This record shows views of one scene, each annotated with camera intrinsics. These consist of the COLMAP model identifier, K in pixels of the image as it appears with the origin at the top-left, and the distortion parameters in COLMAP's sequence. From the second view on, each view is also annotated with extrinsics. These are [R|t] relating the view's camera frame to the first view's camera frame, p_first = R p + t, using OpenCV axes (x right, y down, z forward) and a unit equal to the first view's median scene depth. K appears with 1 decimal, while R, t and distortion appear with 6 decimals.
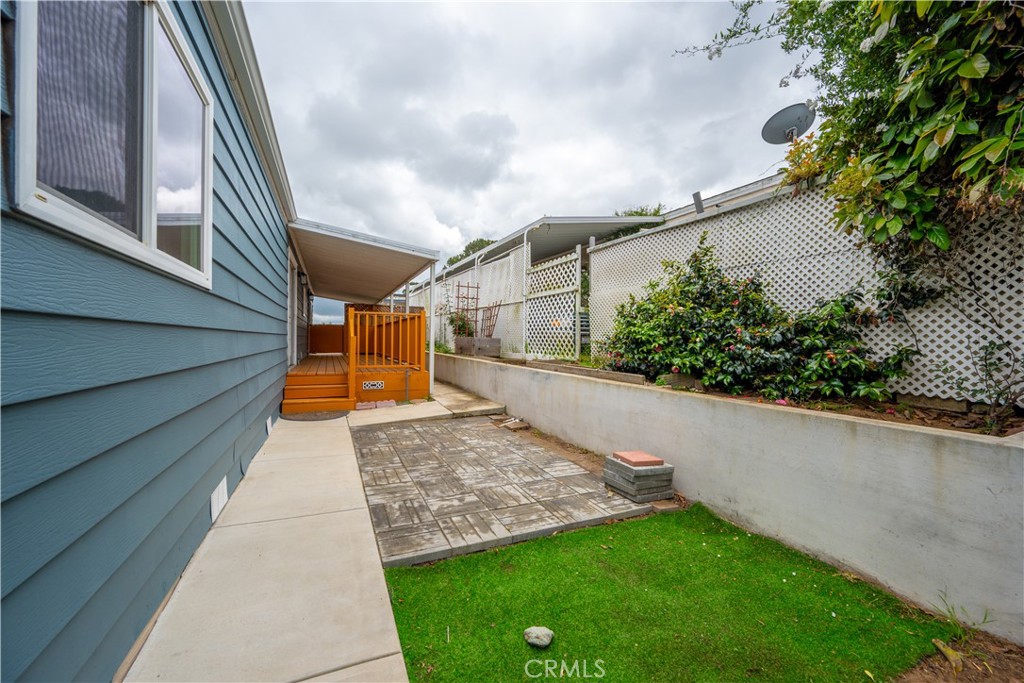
lens RADIAL K [[402.3, 0, 514.4], [0, 402.3, 336.9], [0, 0, 1]] dist [-0.000060, 0.000059]
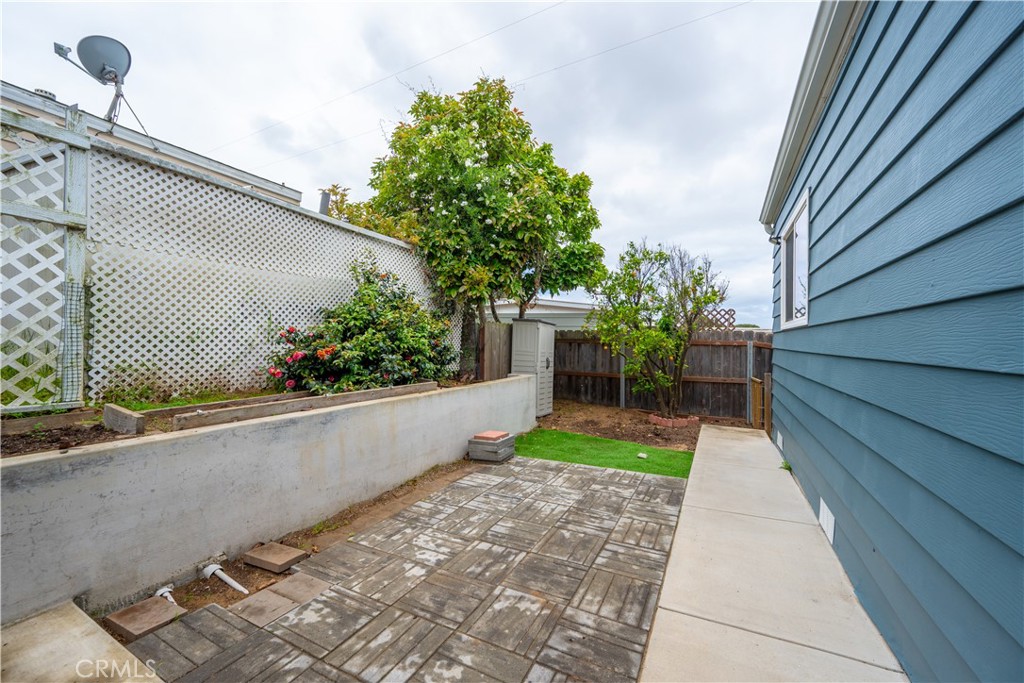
lens RADIAL K [[402.3, 0, 514.4], [0, 402.3, 336.9], [0, 0, 1]] dist [-0.000060, 0.000059]
pose [[-0.614122, -0.007920, 0.789172, -0.805439], [-0.021097, 0.999757, -0.006383, -0.030118], [-0.788929, -0.020569, -0.614140, 1.733780]]
